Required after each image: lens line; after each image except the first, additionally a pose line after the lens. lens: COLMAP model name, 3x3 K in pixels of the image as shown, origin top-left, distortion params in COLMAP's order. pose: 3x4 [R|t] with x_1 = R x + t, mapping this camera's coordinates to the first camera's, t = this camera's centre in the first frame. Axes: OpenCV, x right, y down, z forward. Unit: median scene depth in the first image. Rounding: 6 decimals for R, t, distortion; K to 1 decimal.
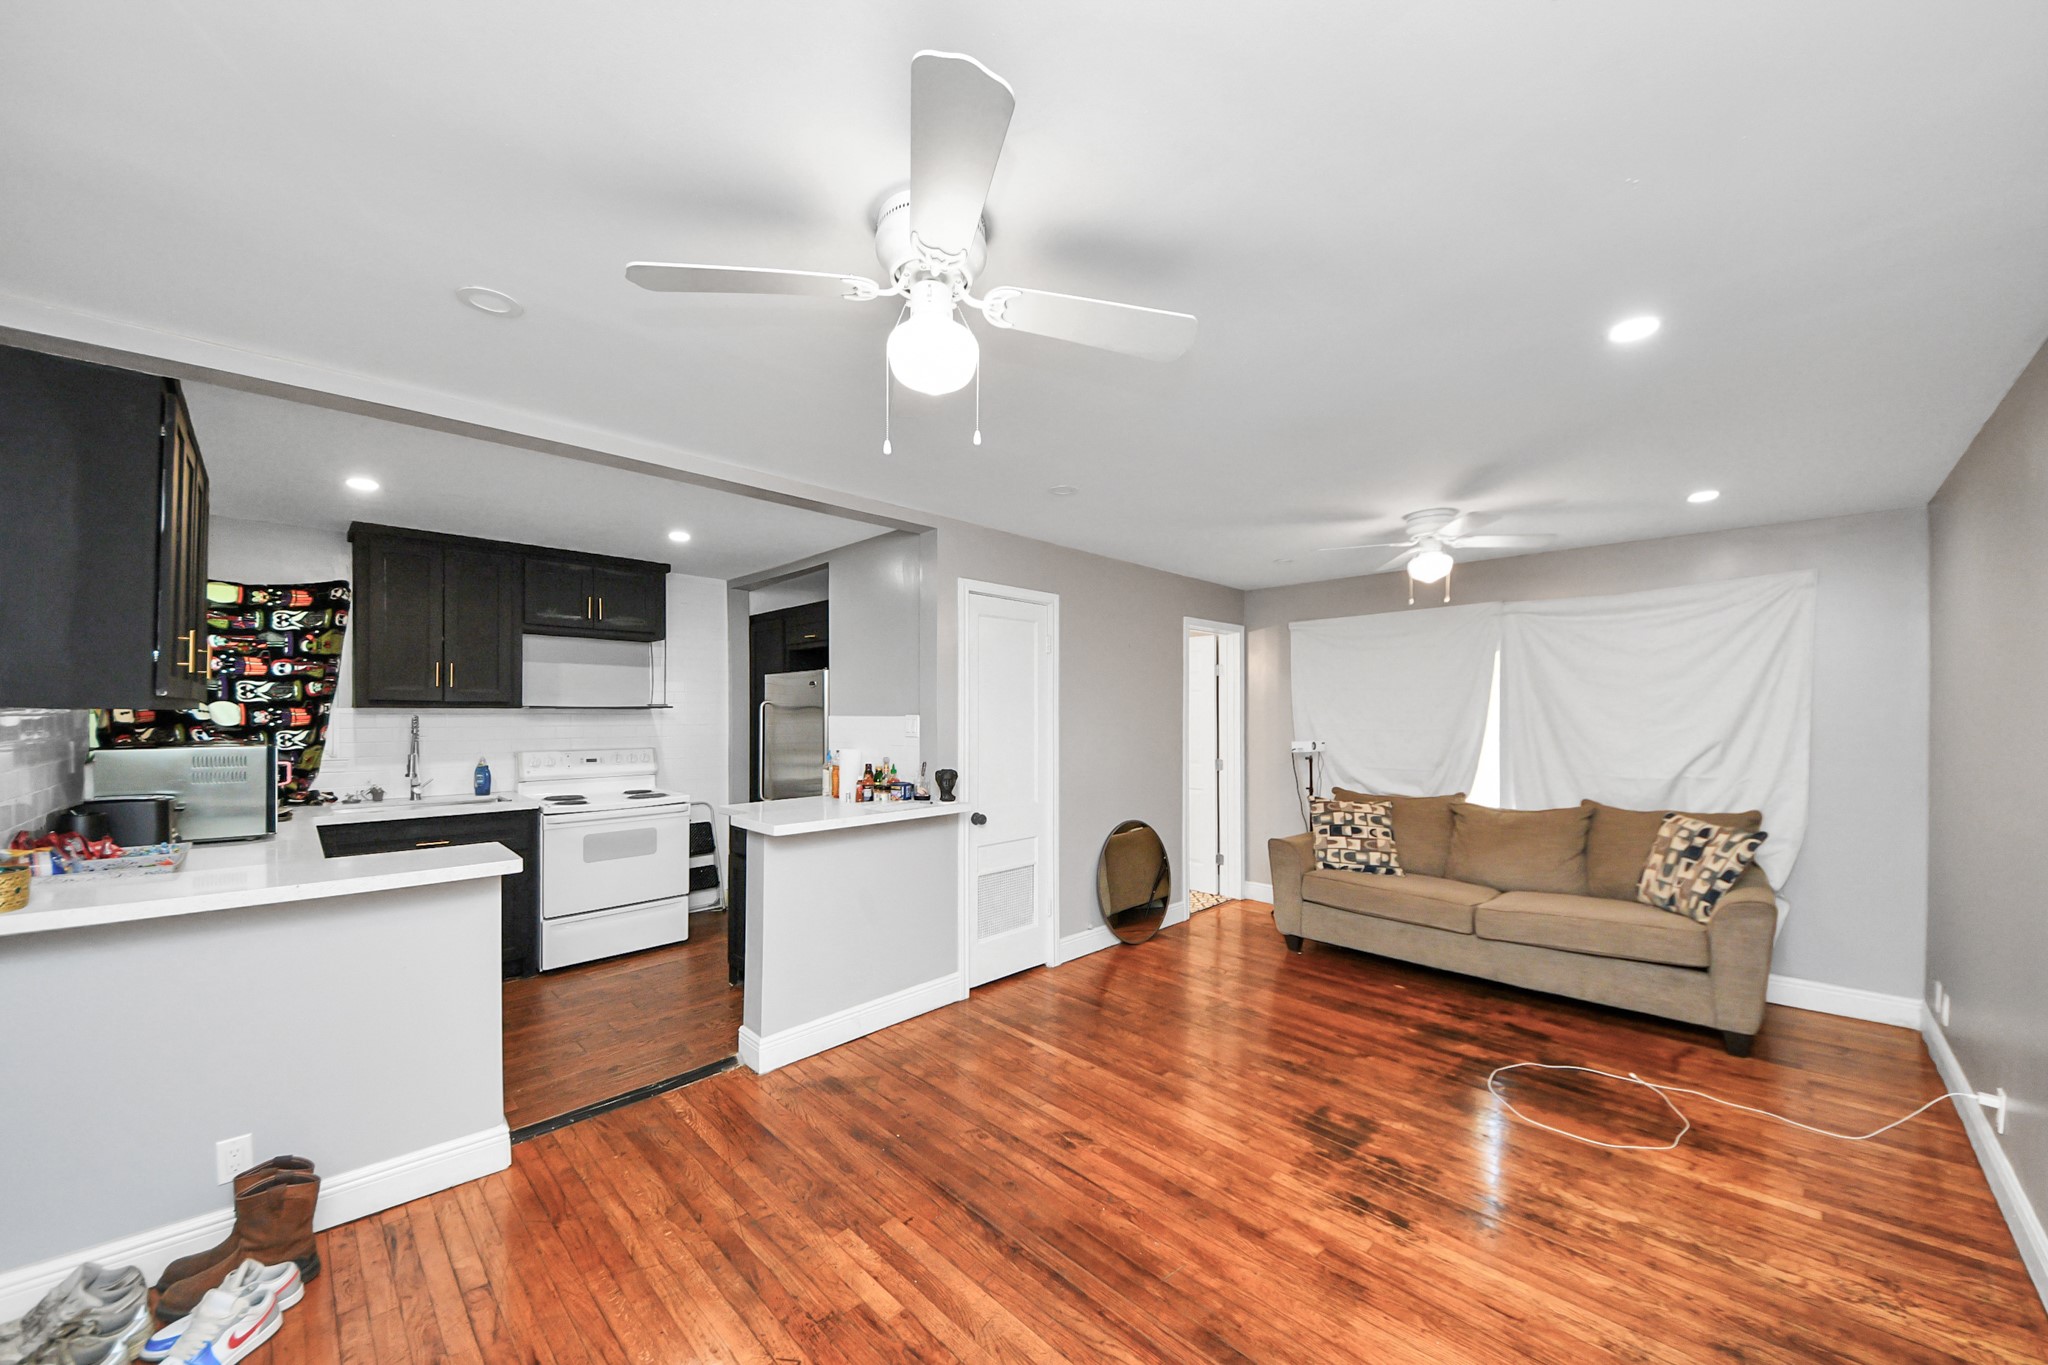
lens RADIAL K [[754.1, 0, 987.6], [0, 754.1, 712.2], [0, 0, 1]] dist [0.009576, -0.000219]
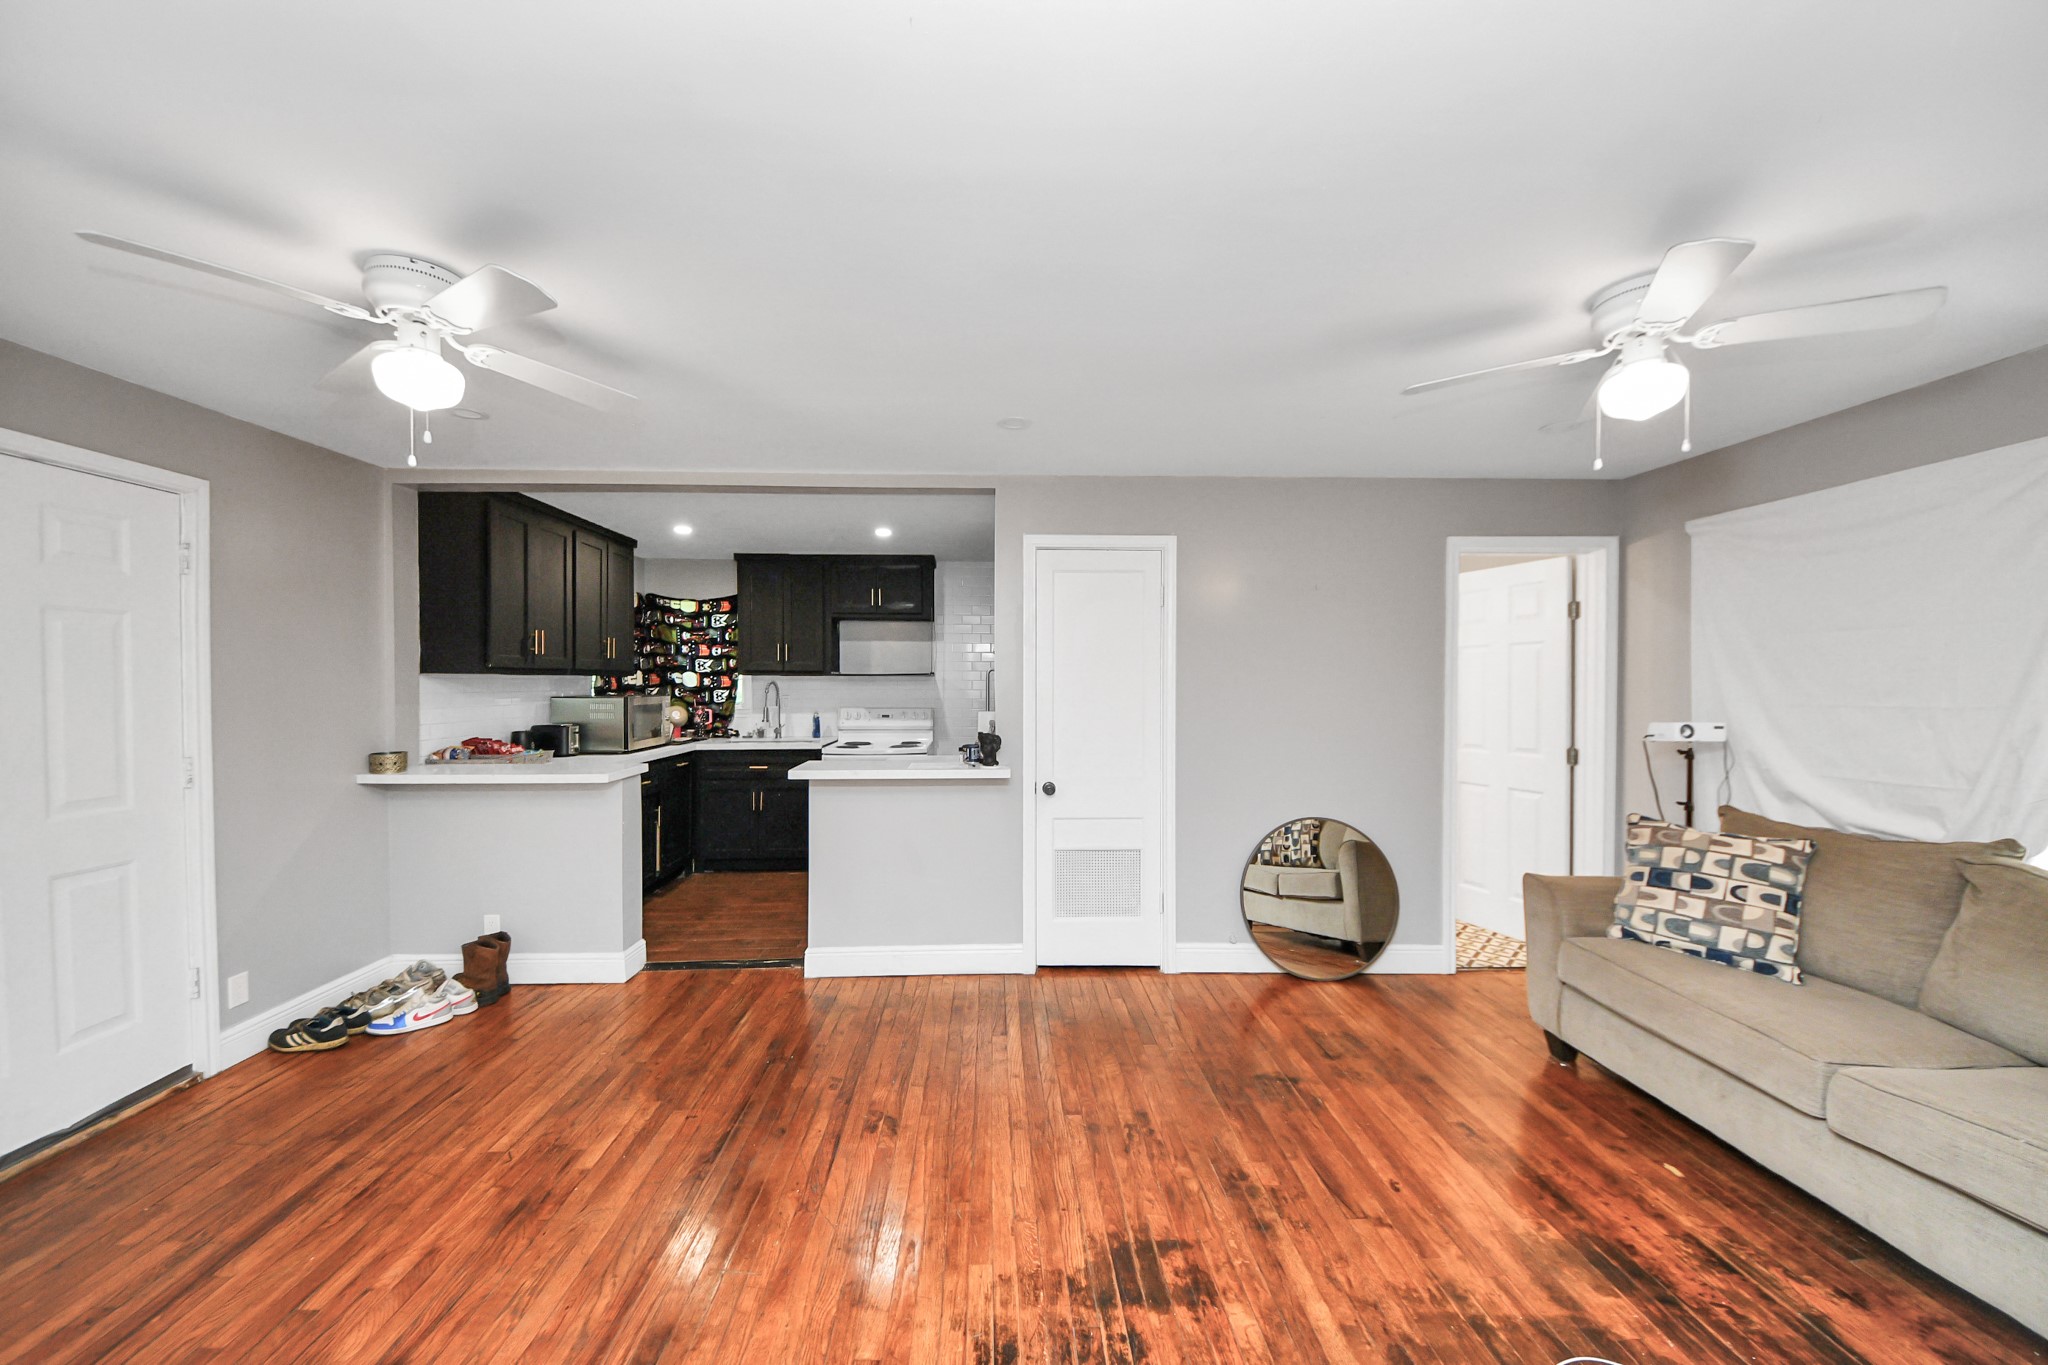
lens RADIAL K [[734.5, 0, 1025.8], [0, 734.5, 692.8], [0, 0, 1]] dist [0.012773, -0.013389]
pose [[0.730474, 0.009203, -0.682878, 0.586077], [-0.000074, 0.999910, 0.013395, 0.009143], [0.682940, -0.009734, 0.730409, 0.309570]]
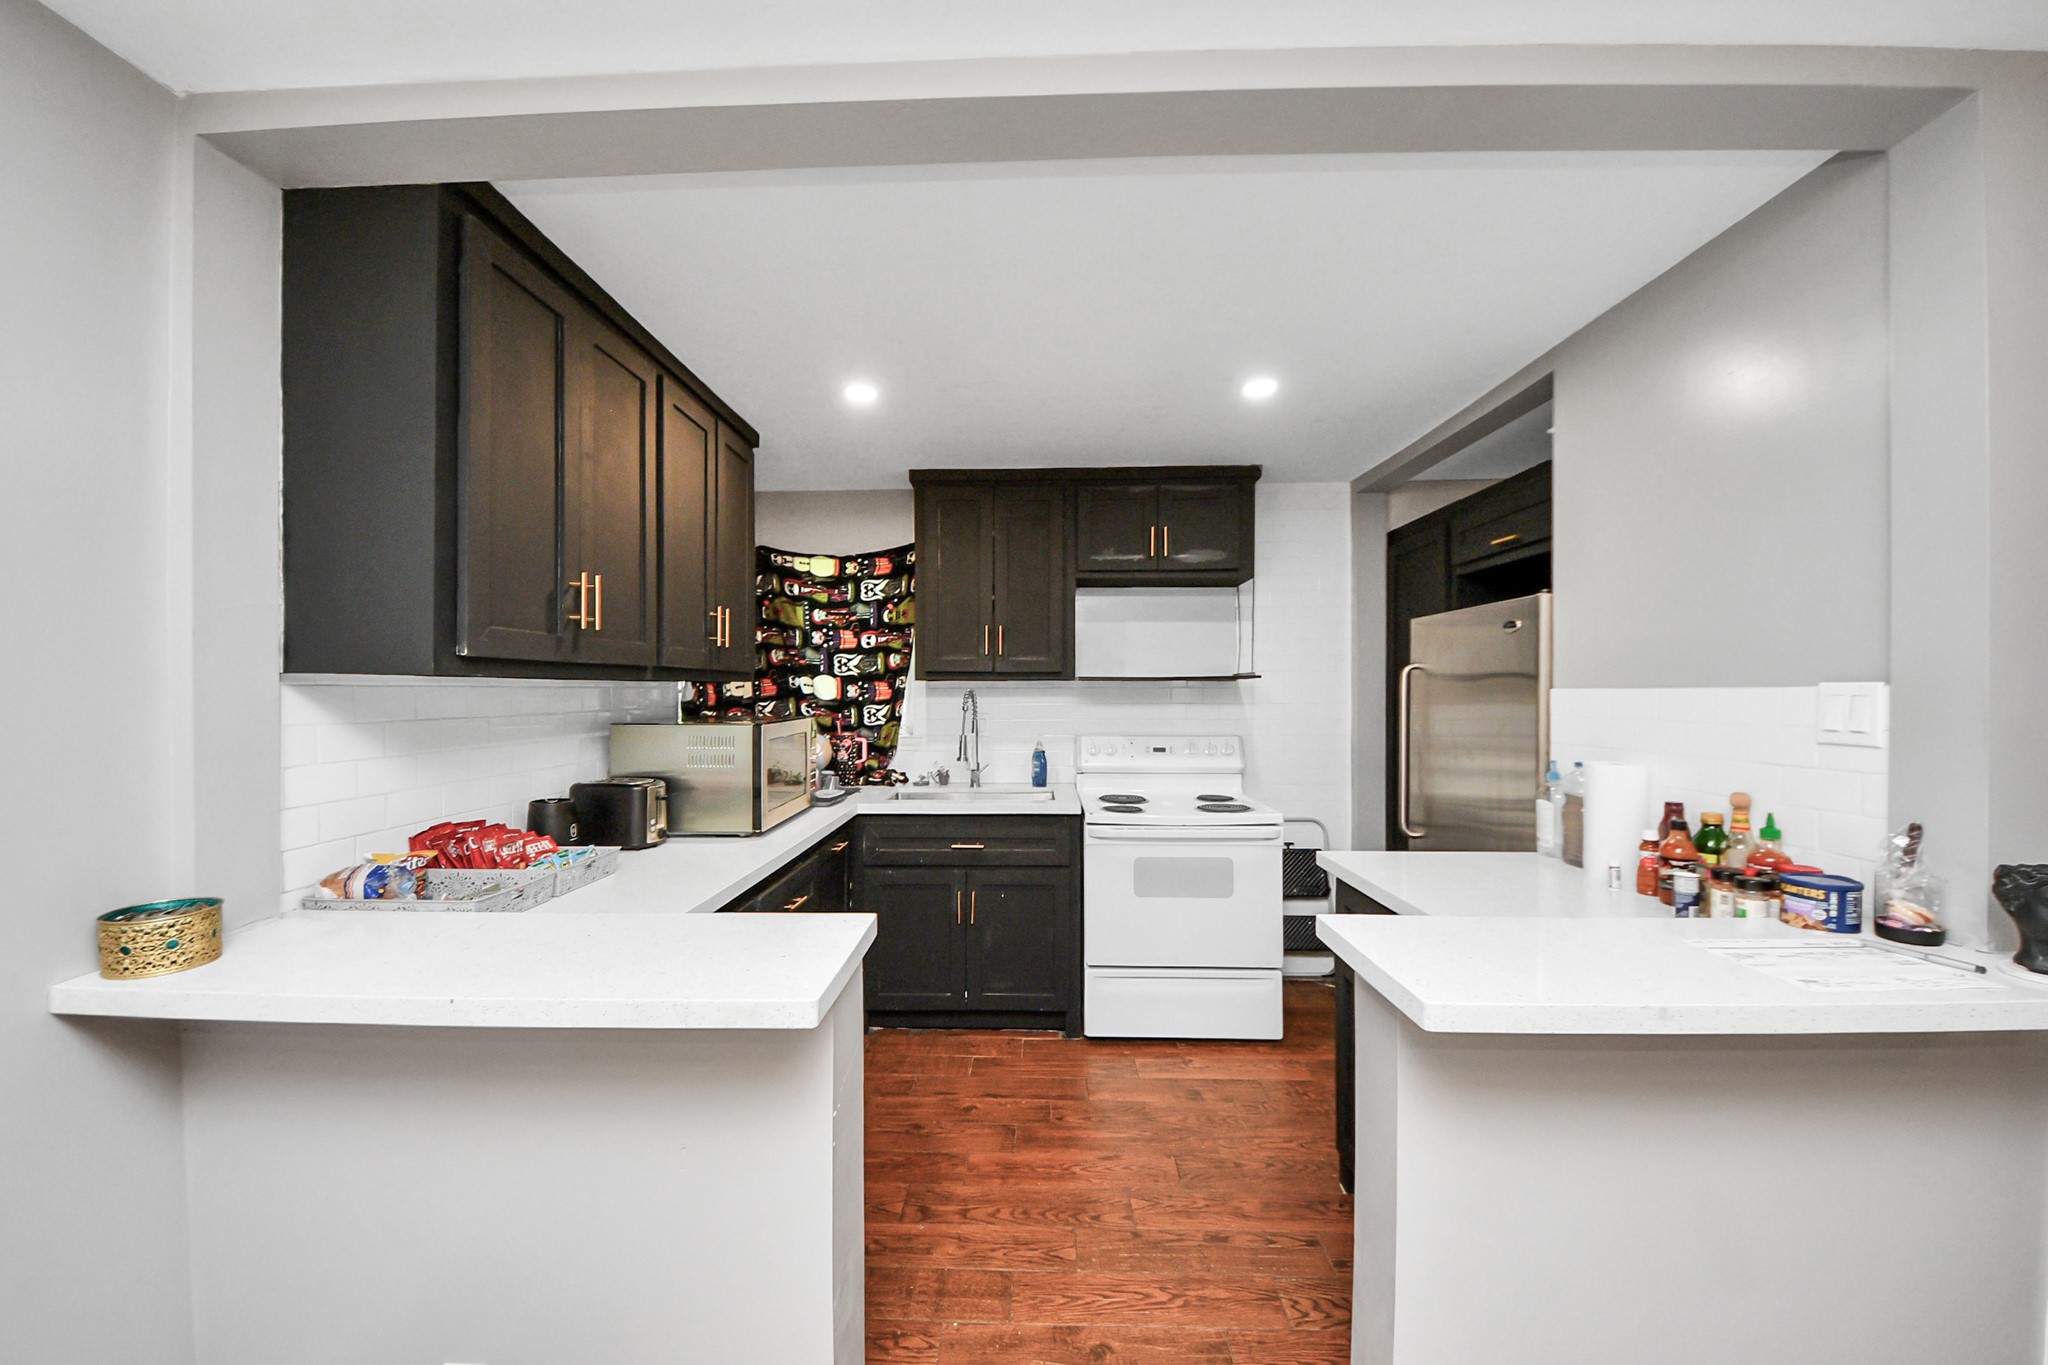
lens RADIAL K [[734.5, 0, 1025.8], [0, 734.5, 692.8], [0, 0, 1]] dist [0.012773, -0.013389]
pose [[0.708550, 0.000379, -0.705660, -0.127989], [0.002598, 0.999992, 0.003146, 0.006048], [0.705655, -0.004062, 0.708544, 0.471527]]
